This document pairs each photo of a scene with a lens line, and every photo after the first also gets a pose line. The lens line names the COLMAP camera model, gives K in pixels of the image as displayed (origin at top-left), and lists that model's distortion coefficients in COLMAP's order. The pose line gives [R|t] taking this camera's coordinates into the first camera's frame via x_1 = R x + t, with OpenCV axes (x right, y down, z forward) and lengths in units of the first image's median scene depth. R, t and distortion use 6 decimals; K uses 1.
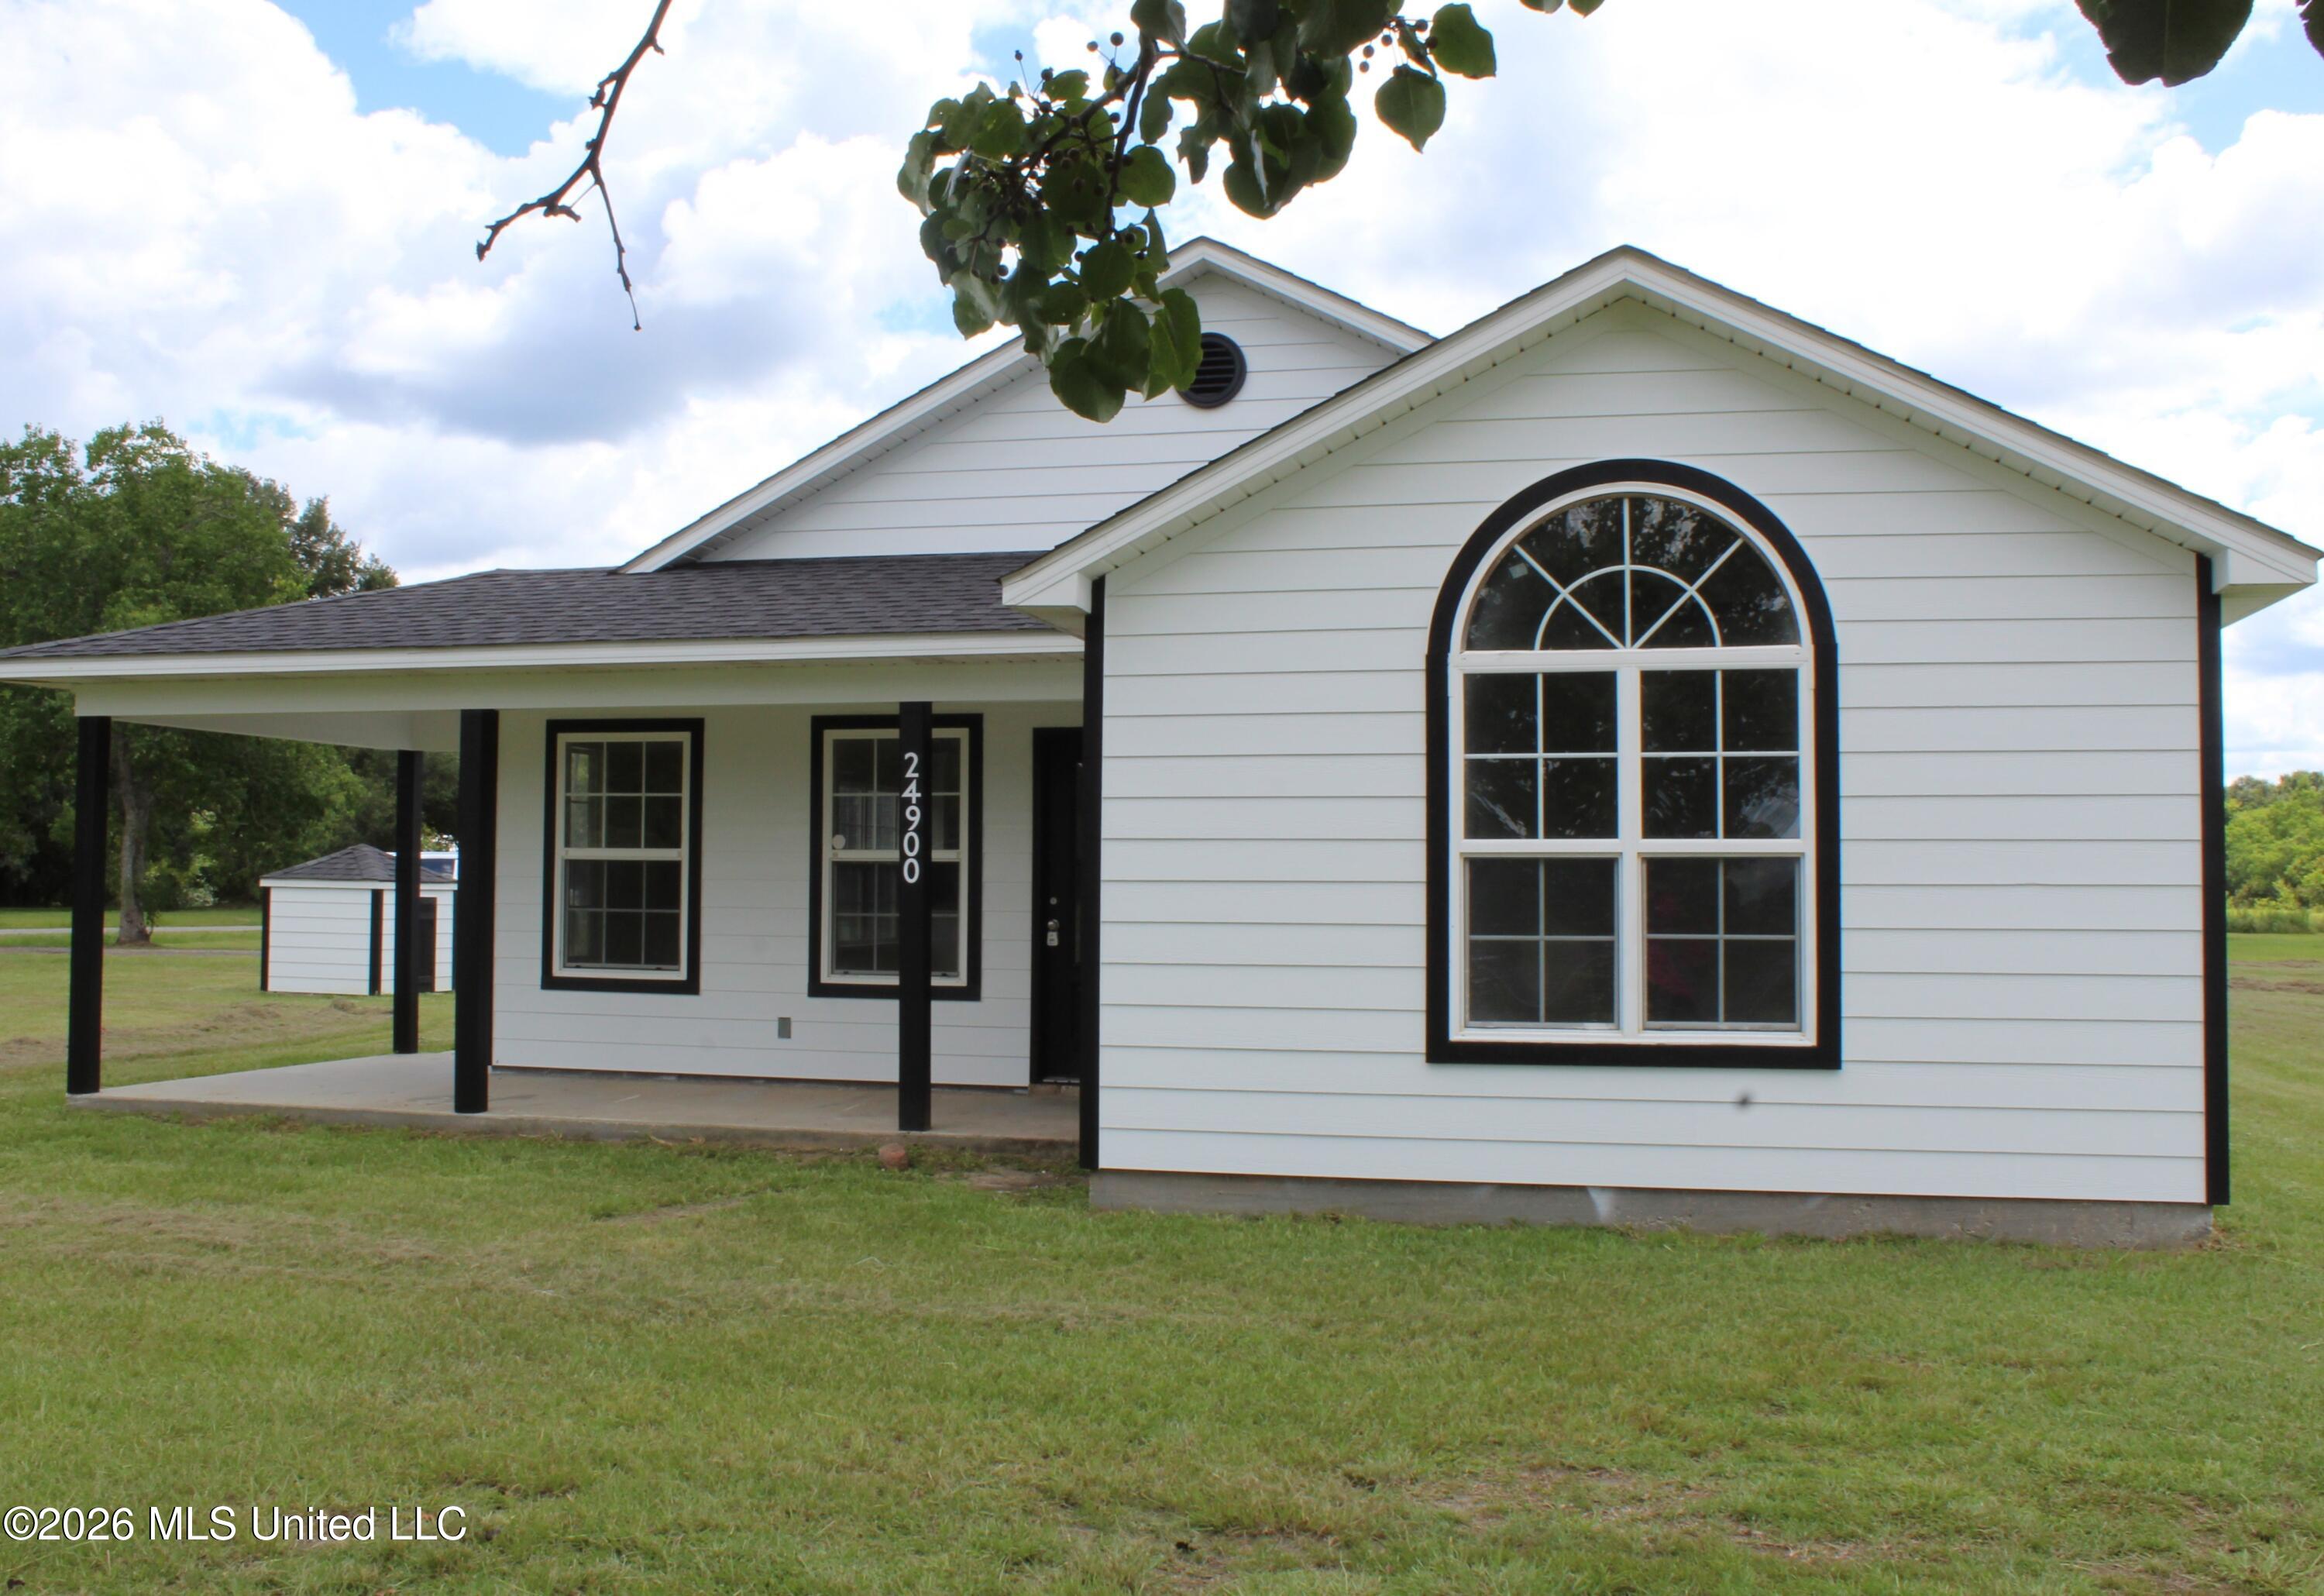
lens RADIAL K [[2269.7, 0, 1162.0], [0, 2269.7, 798.0], [0, 0, 1]] dist [-0.157482, 0.121098]
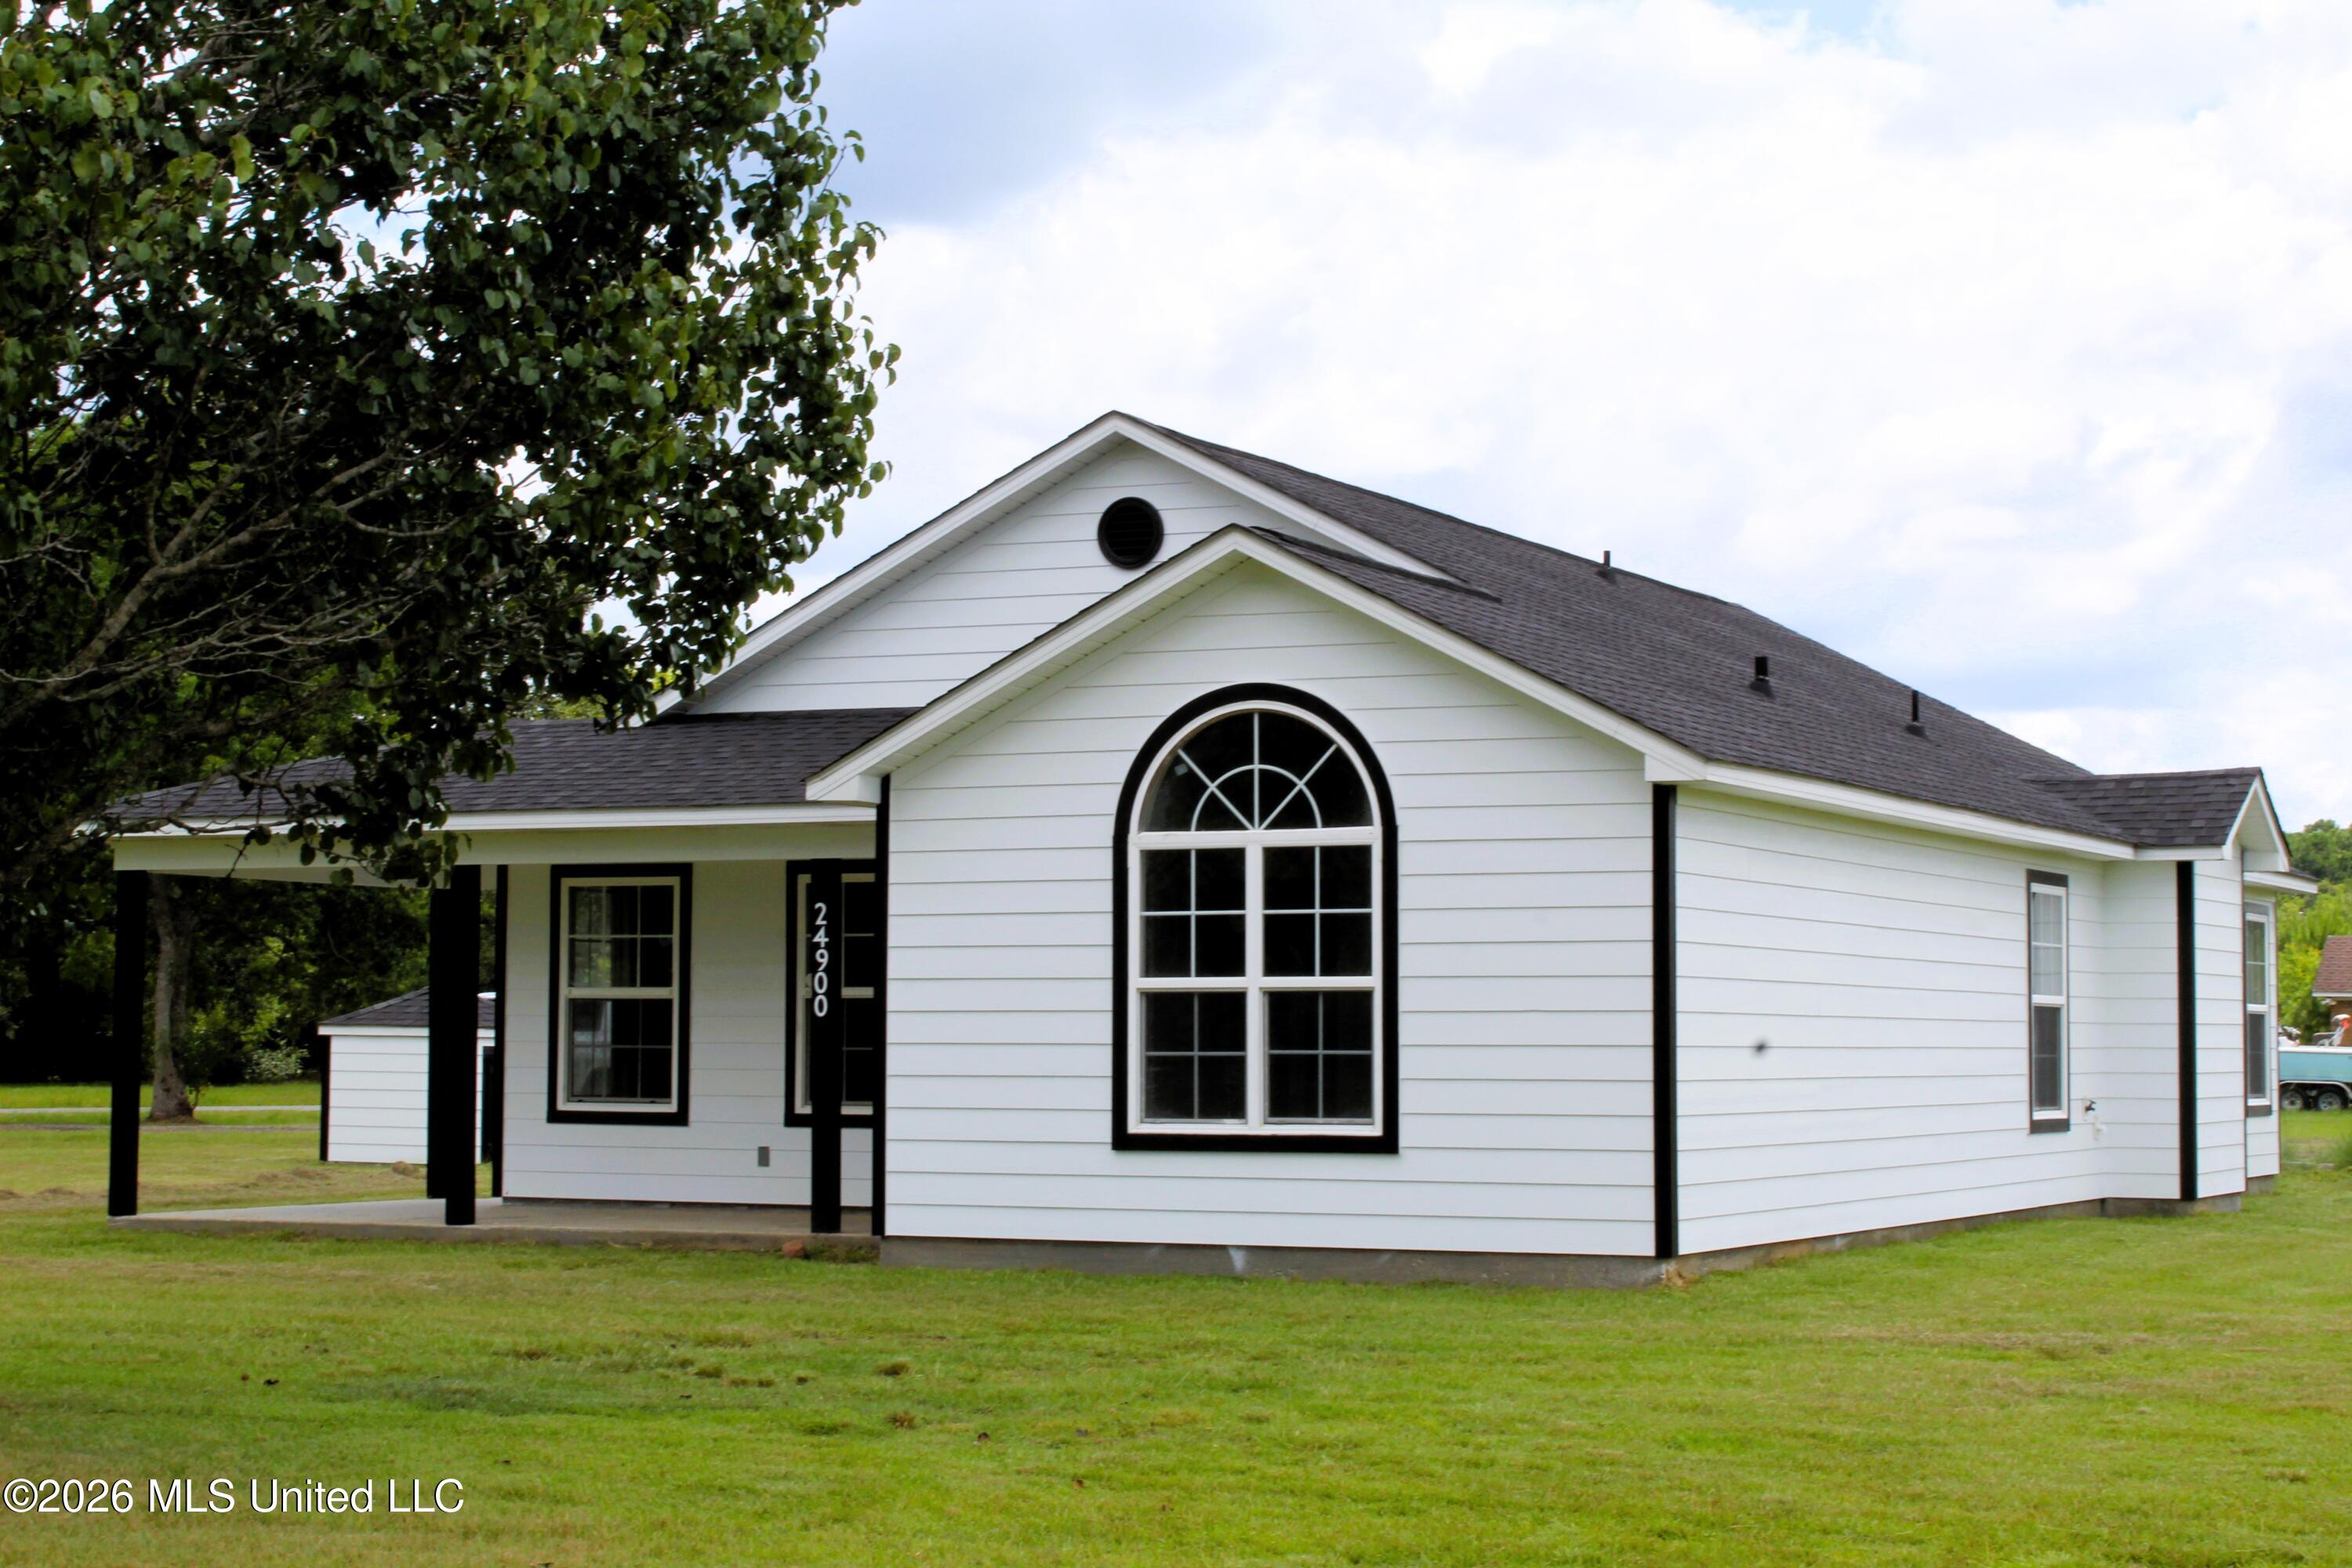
lens RADIAL K [[4202.9, 0, 1176.0], [0, 4202.9, 784.0], [0, 0, 1]] dist [-0.035212, 0.000025]
pose [[0.979636, -0.015734, -0.200167, 0.635068], [0.010978, 0.999631, -0.024848, -0.032594], [0.200484, 0.022145, 0.979447, -1.352536]]
